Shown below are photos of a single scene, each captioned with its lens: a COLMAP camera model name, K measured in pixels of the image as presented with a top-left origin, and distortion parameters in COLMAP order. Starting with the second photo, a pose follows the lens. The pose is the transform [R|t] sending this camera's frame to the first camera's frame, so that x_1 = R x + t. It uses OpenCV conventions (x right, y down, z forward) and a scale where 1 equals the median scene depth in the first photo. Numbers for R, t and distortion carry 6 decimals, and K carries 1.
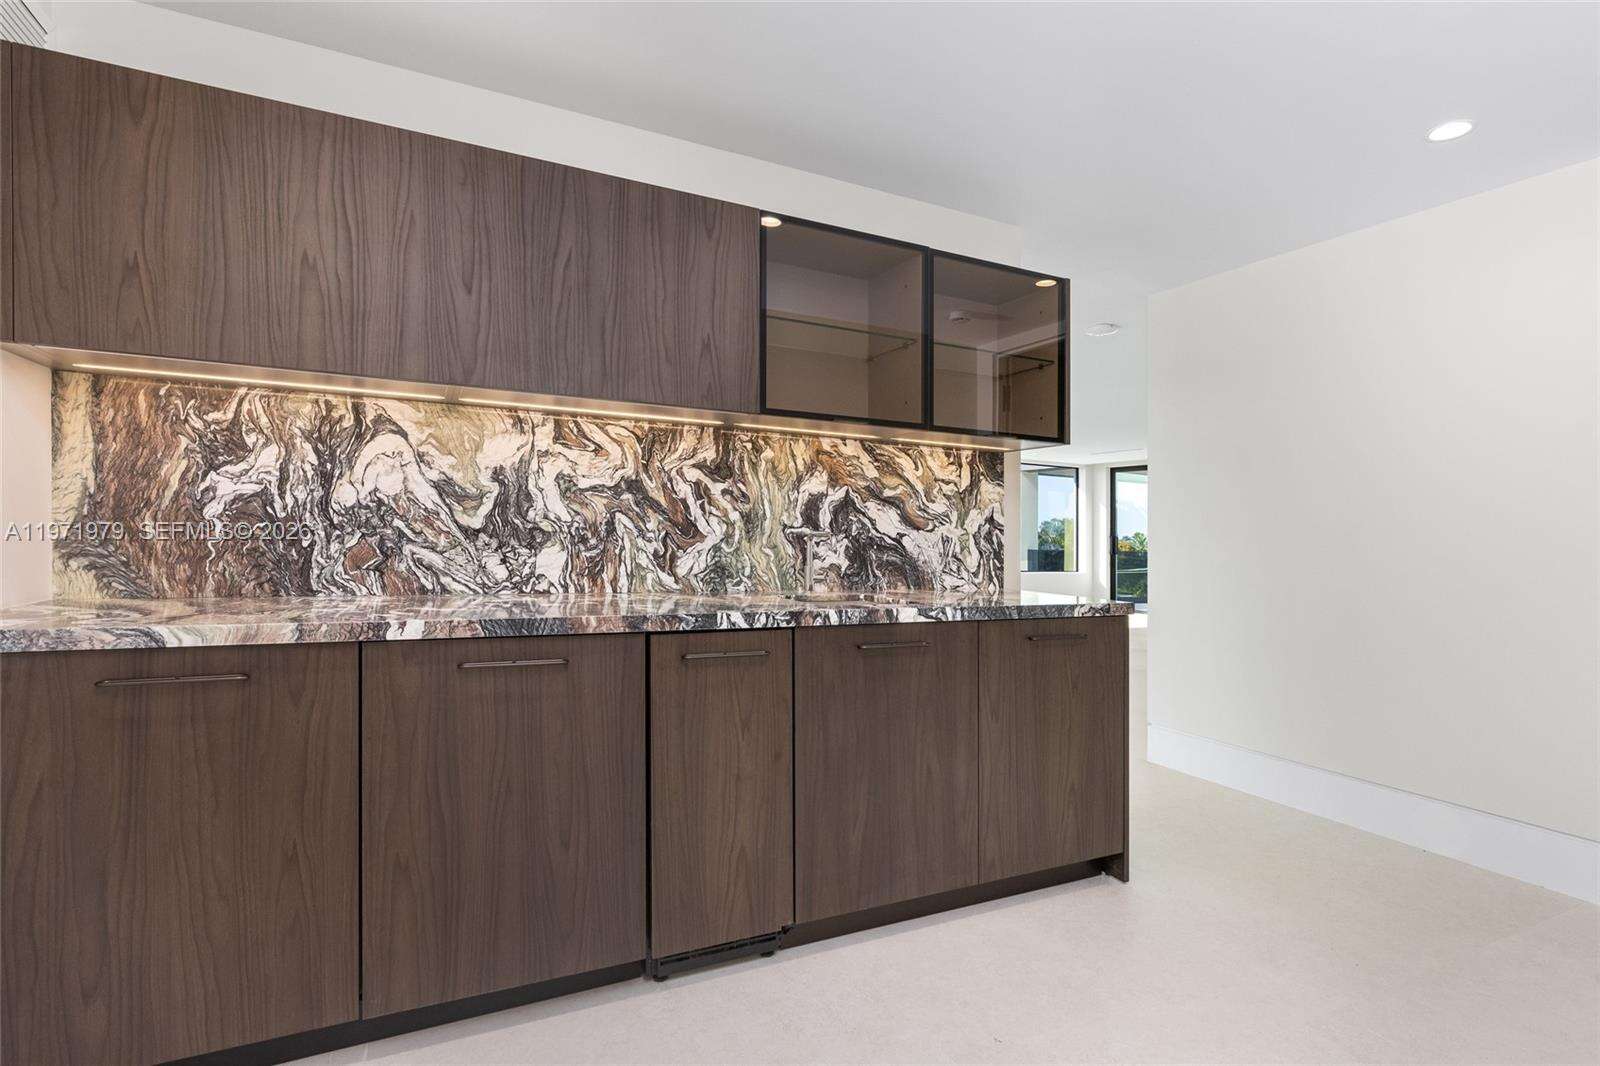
lens RADIAL K [[803.4, 0, 795.2], [0, 803.4, 534.4], [0, 0, 1]] dist [-0.006651, -0.000410]
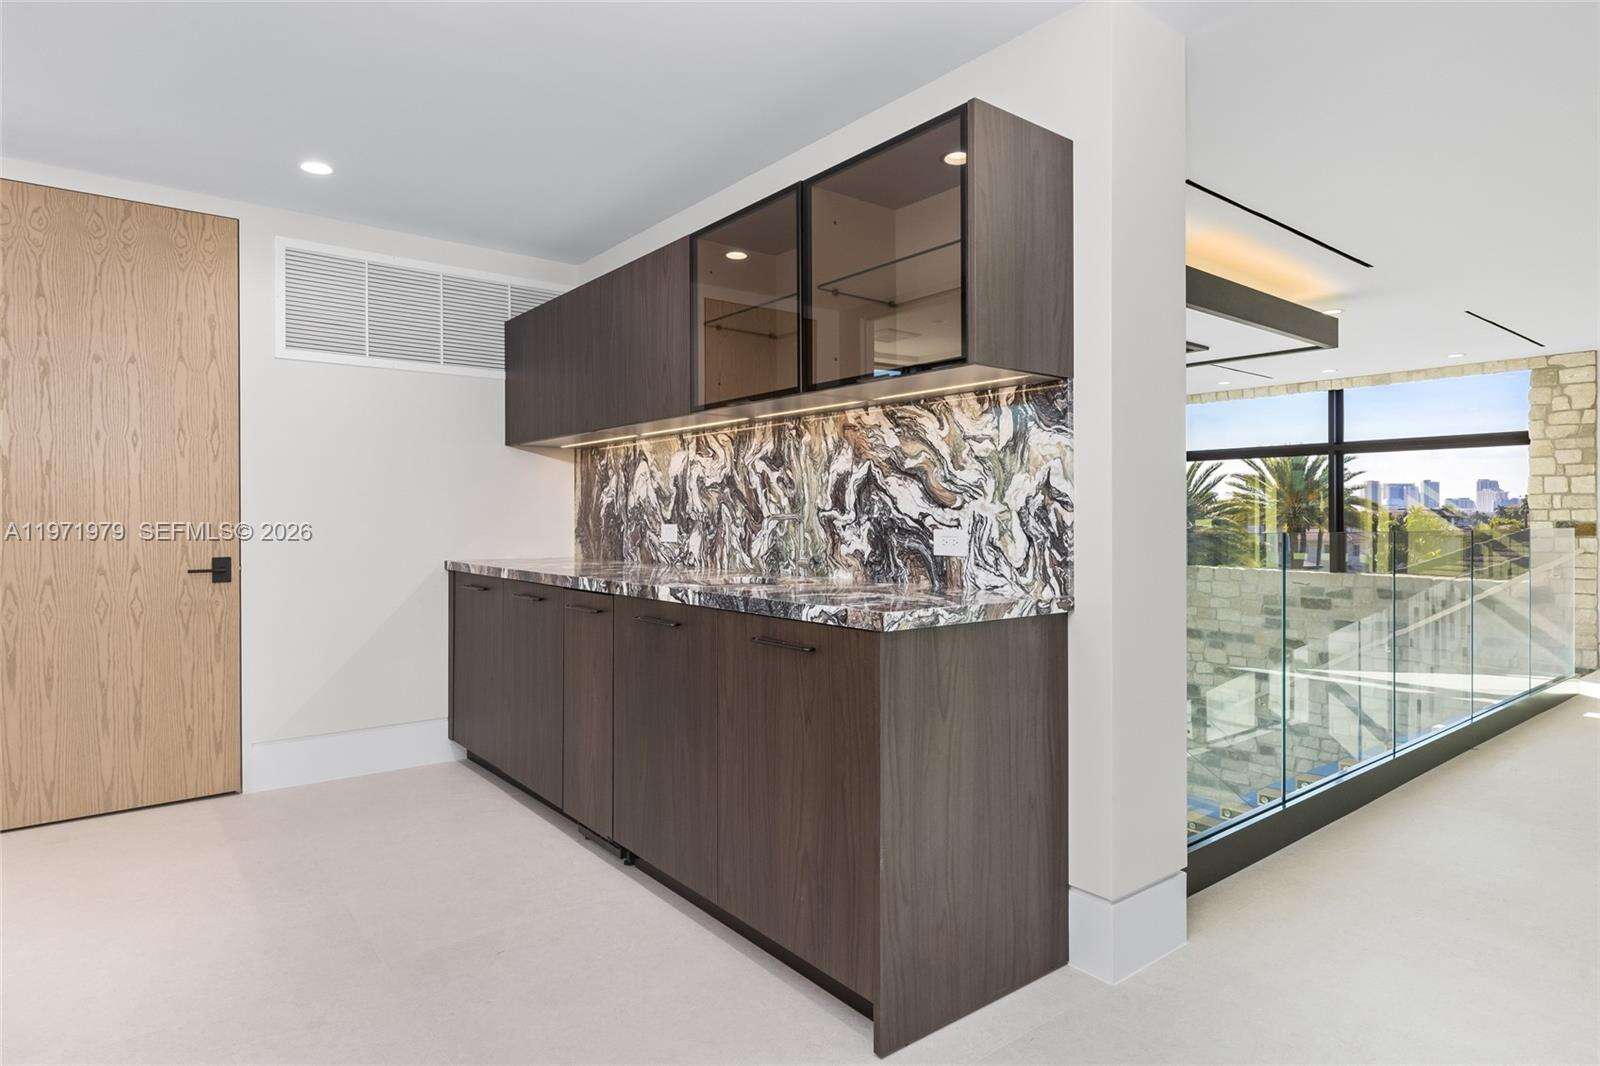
lens RADIAL K [[910.5, 0, 798.6], [0, 910.5, 538.6], [0, 0, 1]] dist [0.007935, 0.000101]
pose [[0.188825, -0.003426, -0.982005, 1.083331], [0.004698, 0.999986, -0.002585, 0.028047], [0.981999, -0.004126, 0.188839, 0.784359]]
